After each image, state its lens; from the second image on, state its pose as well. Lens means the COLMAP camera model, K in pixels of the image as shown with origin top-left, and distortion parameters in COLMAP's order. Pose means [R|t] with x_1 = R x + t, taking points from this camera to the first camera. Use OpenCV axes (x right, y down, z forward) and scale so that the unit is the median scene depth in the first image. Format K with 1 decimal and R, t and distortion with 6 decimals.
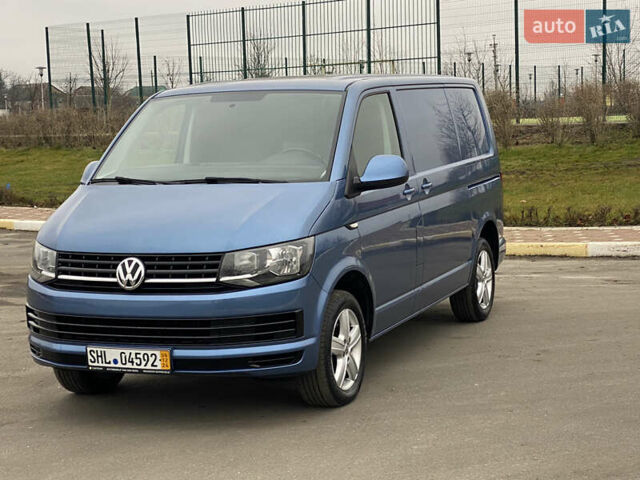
lens RADIAL K [[1230.5, 0, 350.3], [0, 1230.5, 210.6], [0, 0, 1]] dist [0.062662, 0.314661]
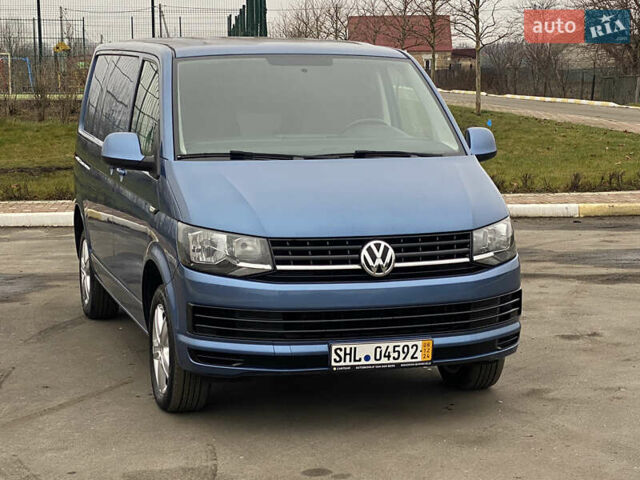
lens RADIAL K [[1426.8, 0, 320.0], [0, 1426.8, 240.0], [0, 0, 1]] dist [0.083471, 0.309898]
pose [[0.782342, -0.041268, 0.621481, -0.846180], [0.023410, 0.999046, 0.036870, -0.001166], [-0.622409, -0.014296, 0.782561, 0.218137]]
